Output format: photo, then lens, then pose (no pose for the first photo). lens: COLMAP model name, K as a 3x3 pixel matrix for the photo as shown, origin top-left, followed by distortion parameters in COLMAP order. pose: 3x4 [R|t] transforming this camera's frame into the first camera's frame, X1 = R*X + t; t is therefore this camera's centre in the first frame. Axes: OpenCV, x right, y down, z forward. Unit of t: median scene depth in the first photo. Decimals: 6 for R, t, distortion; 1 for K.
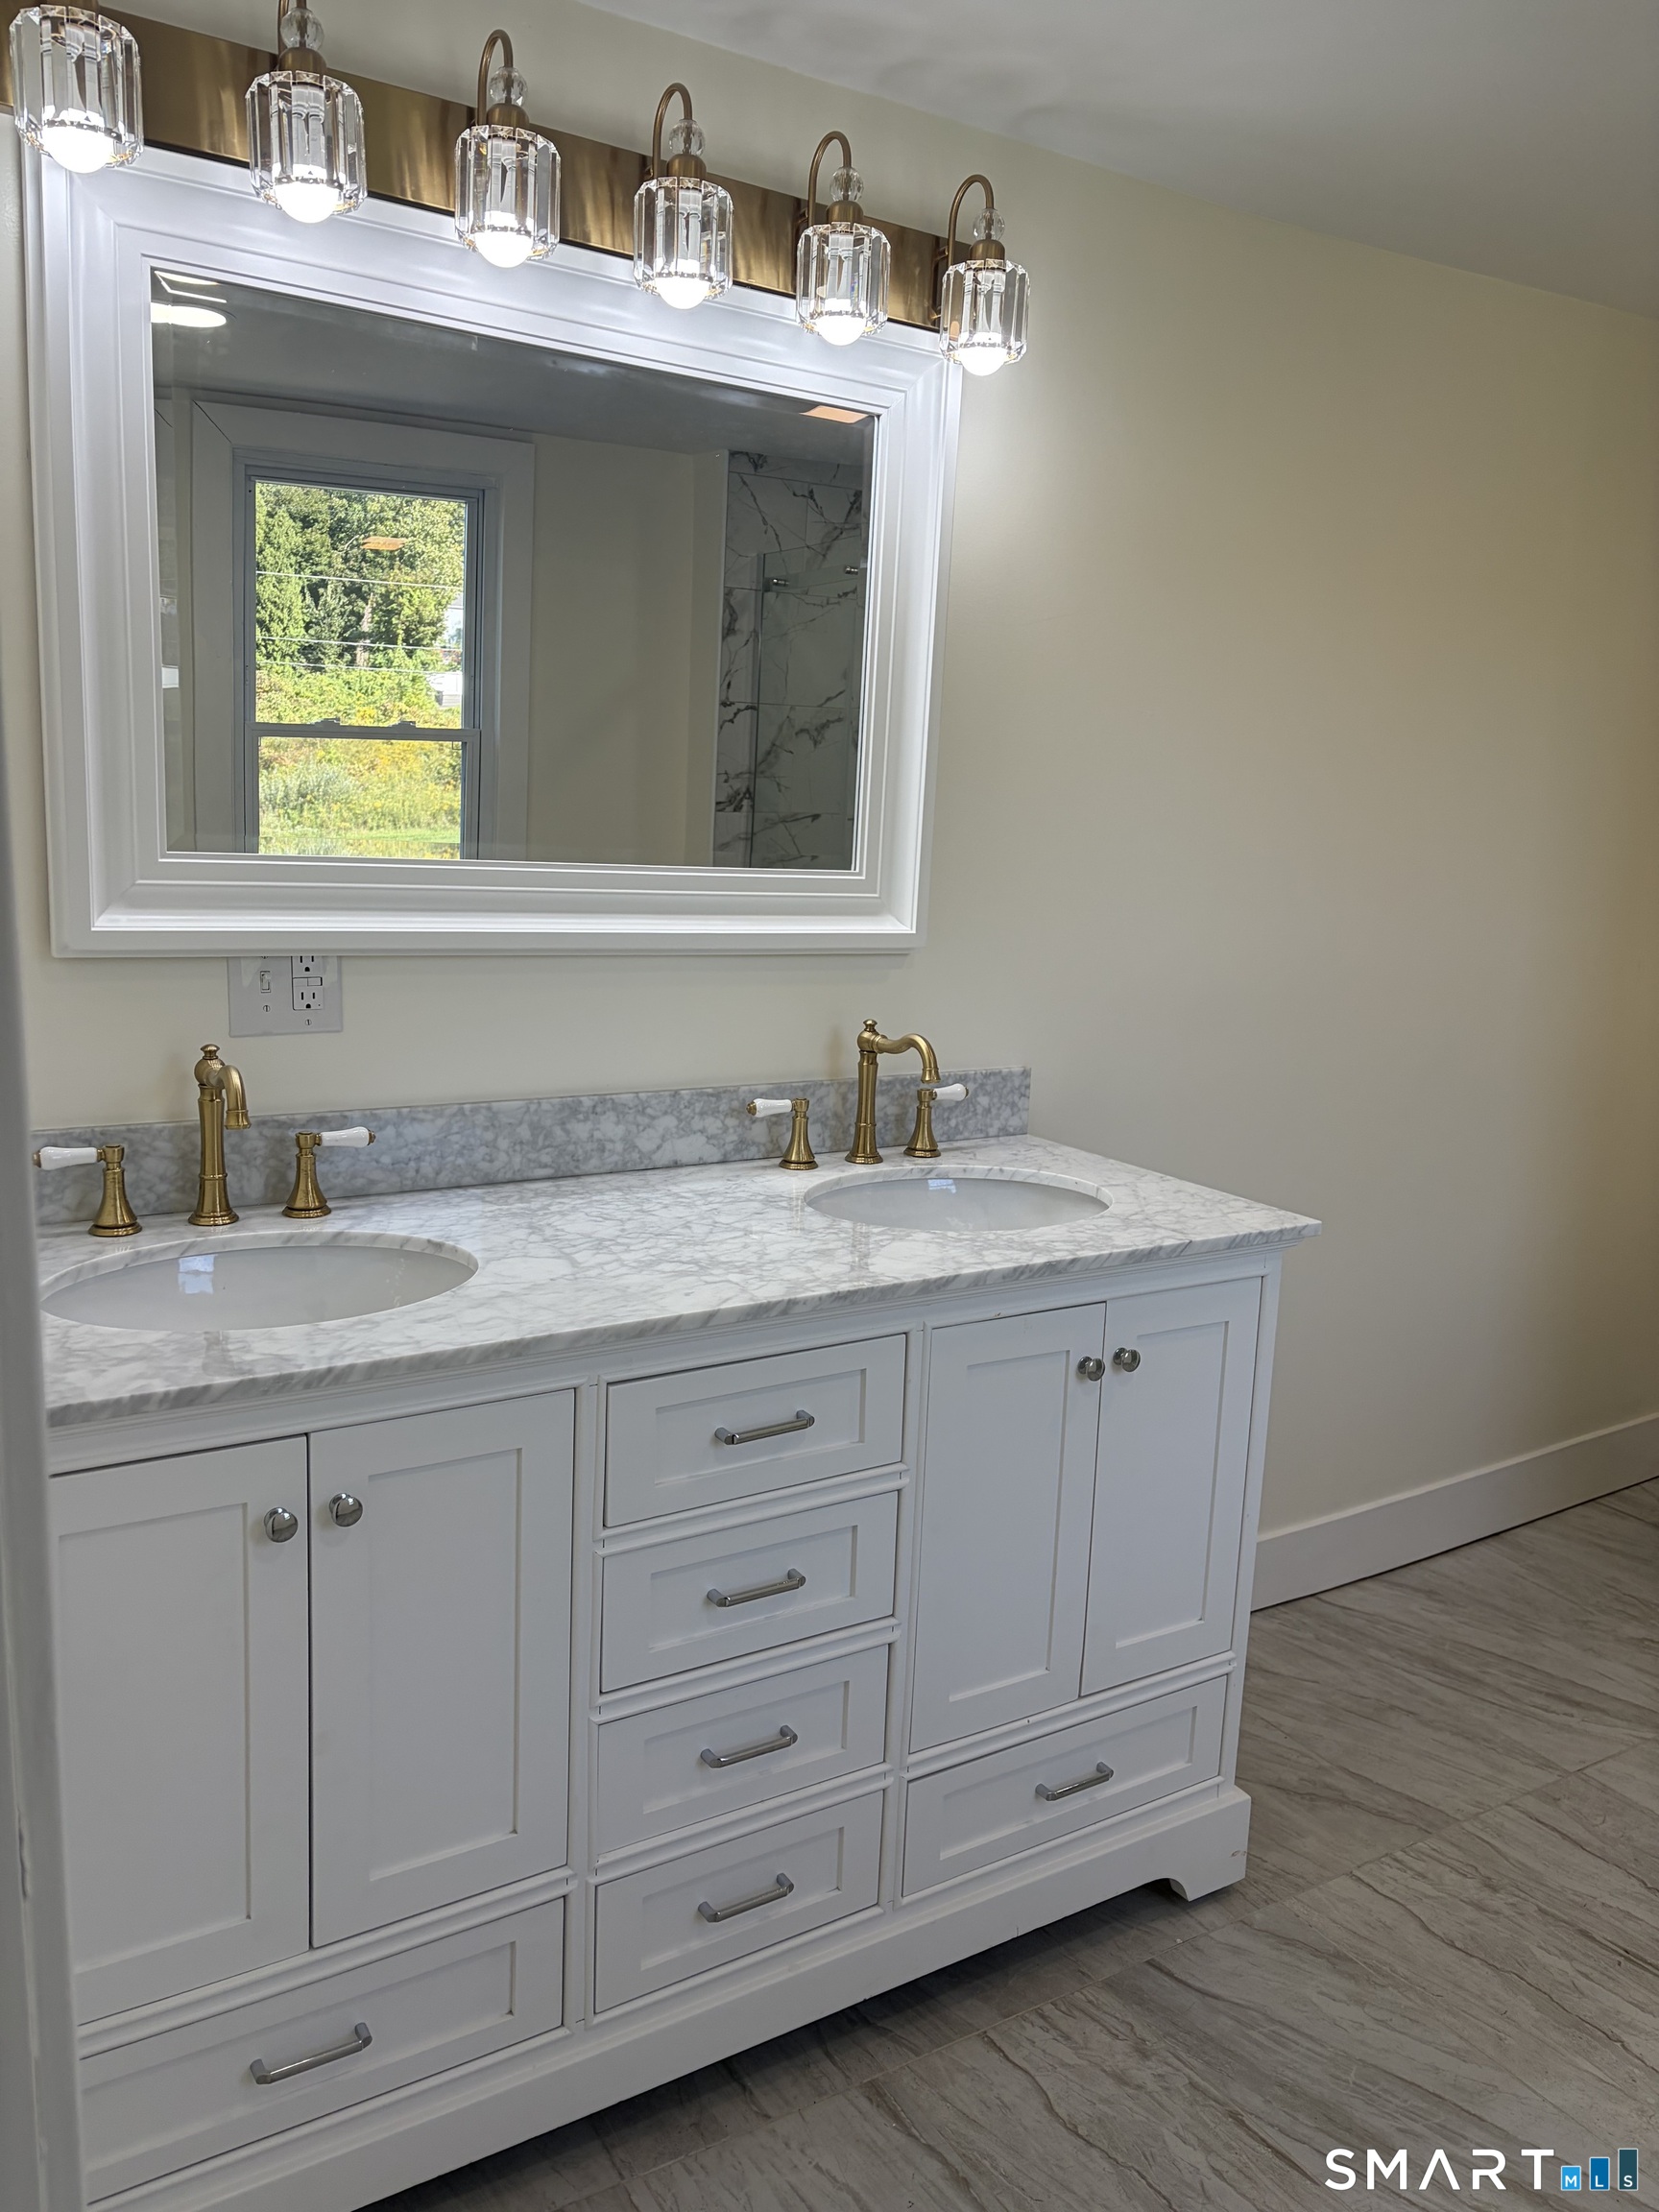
lens RADIAL K [[1650.3, 0, 821.5], [0, 1650.3, 1089.8], [0, 0, 1]] dist [0.019465, -0.044911]
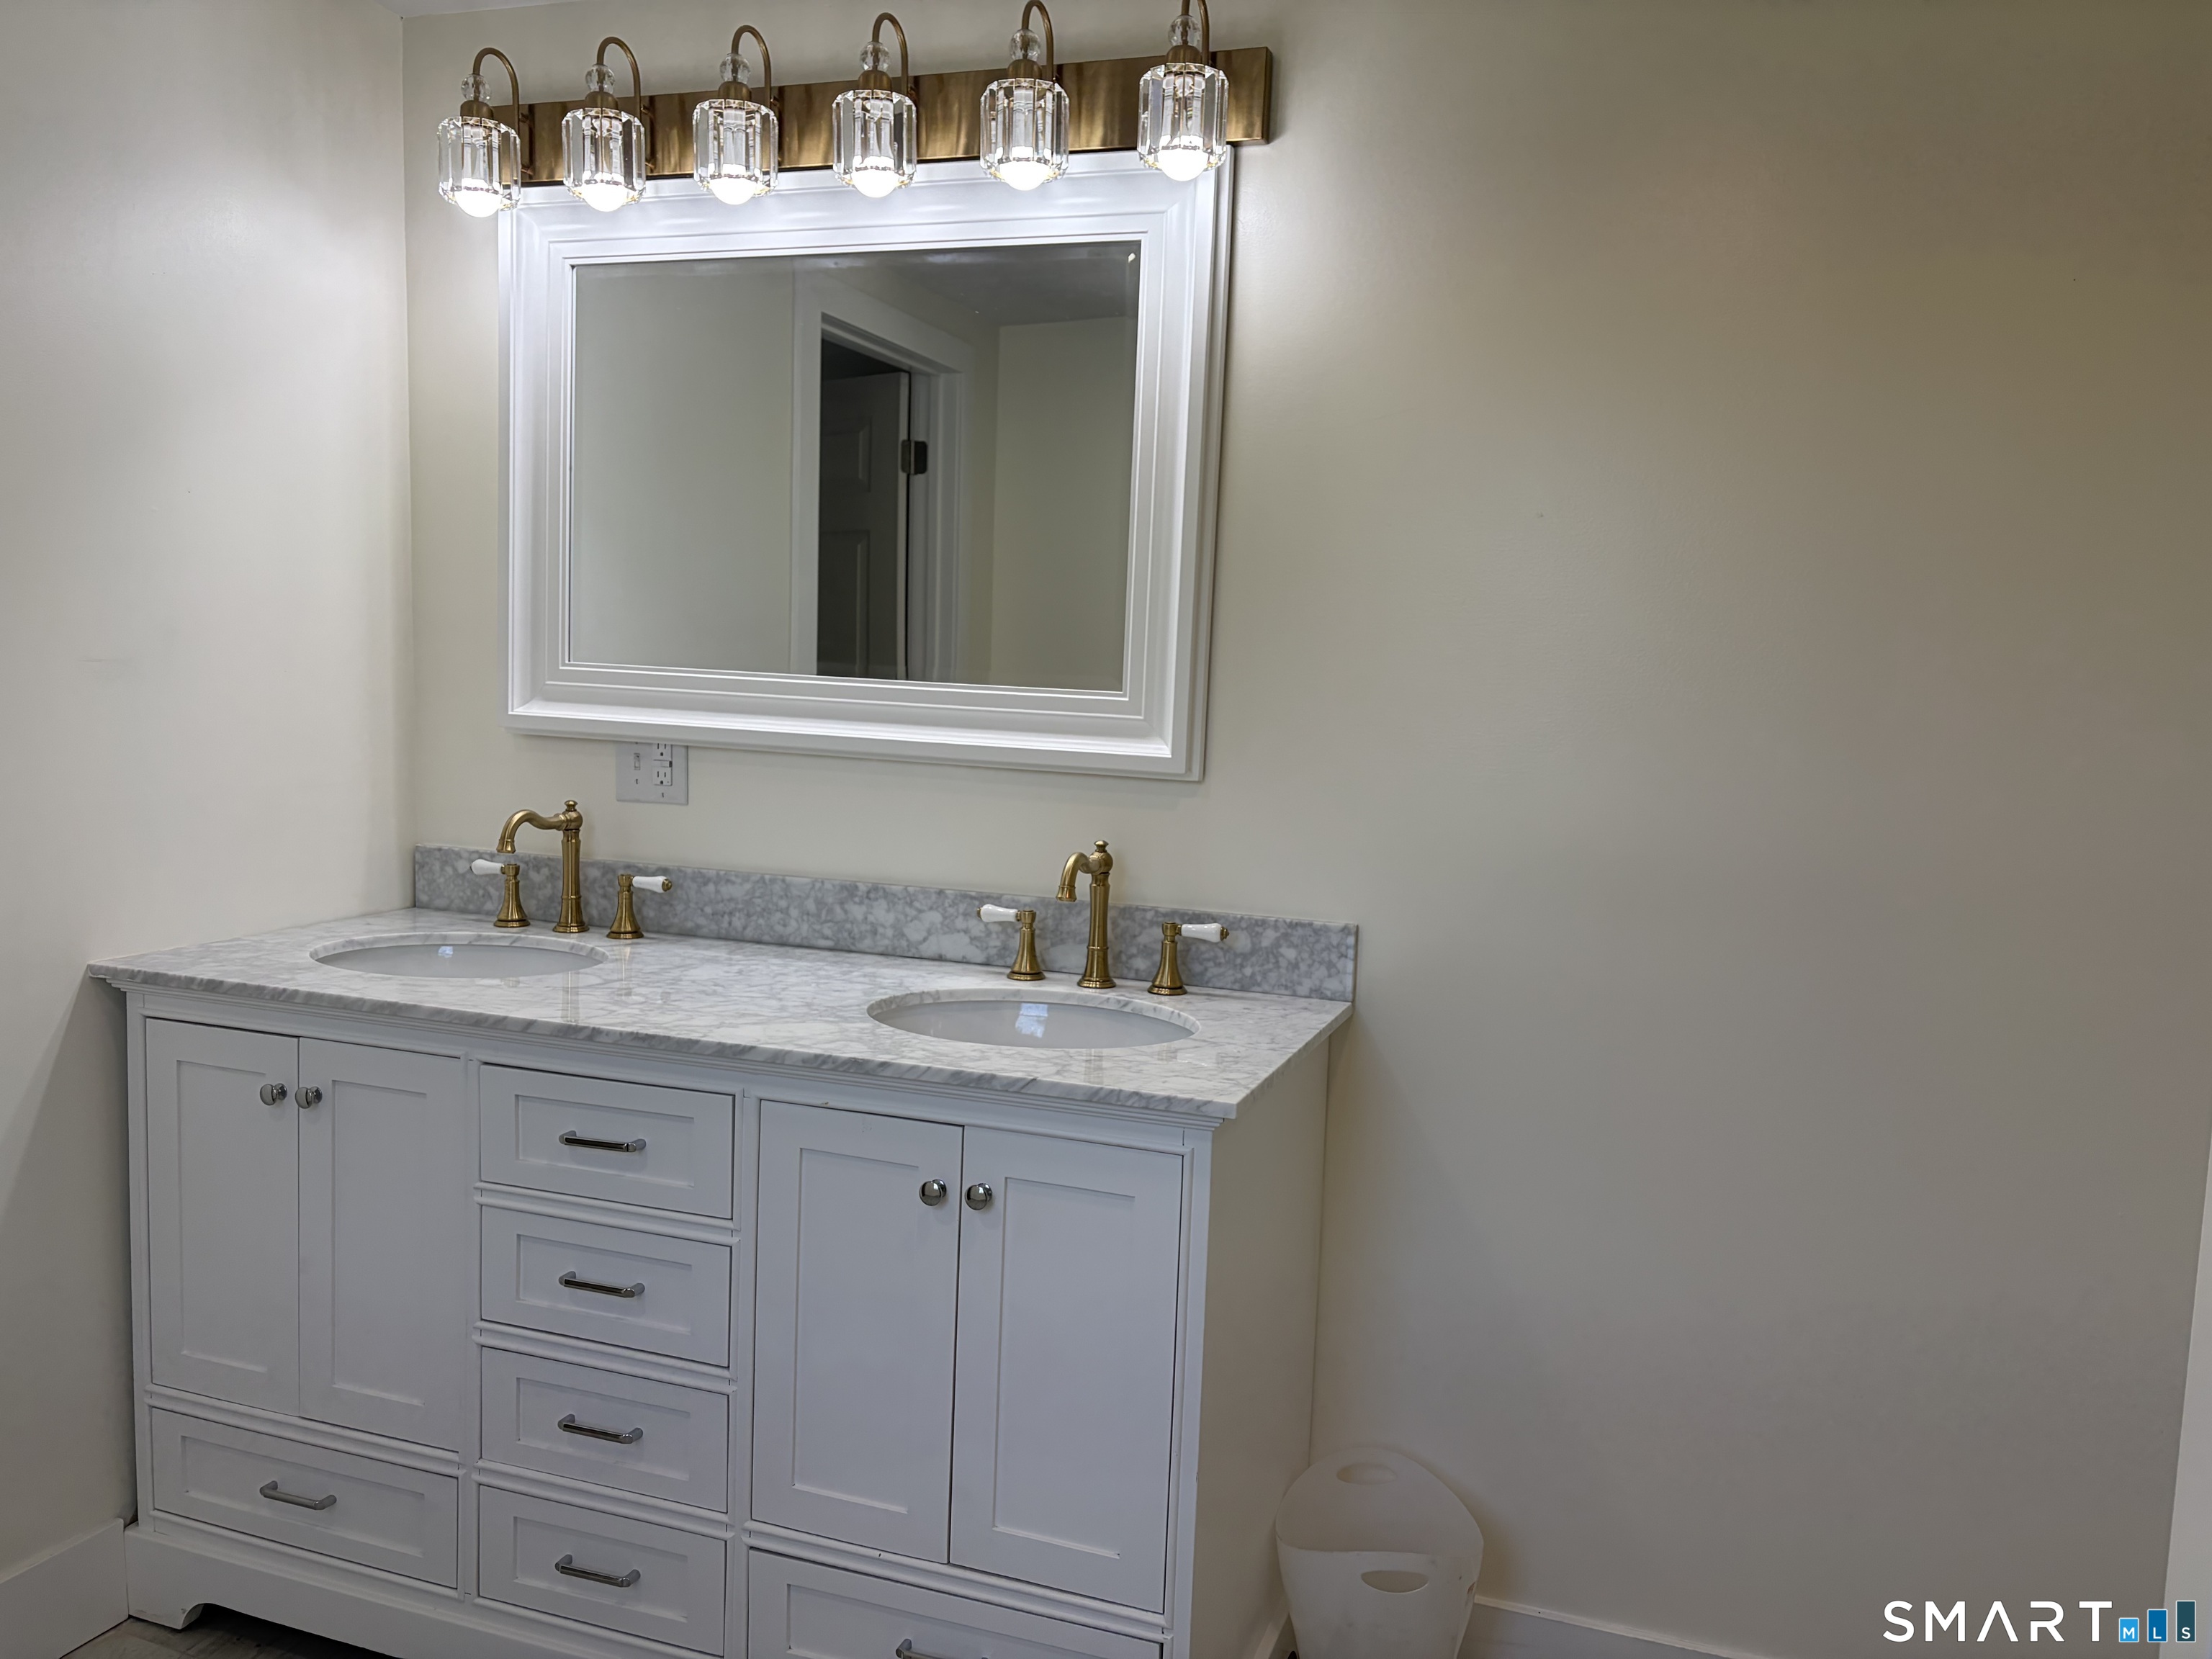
lens RADIAL K [[1650.3, 0, 1103.9], [0, 1650.3, 828.4], [0, 0, 1]] dist [0.019465, -0.044911]
pose [[0.634044, 0.062992, -0.770727, 0.849214], [-0.144568, 0.988760, -0.038118, -0.013772], [0.759663, 0.135591, 0.636025, 0.403144]]
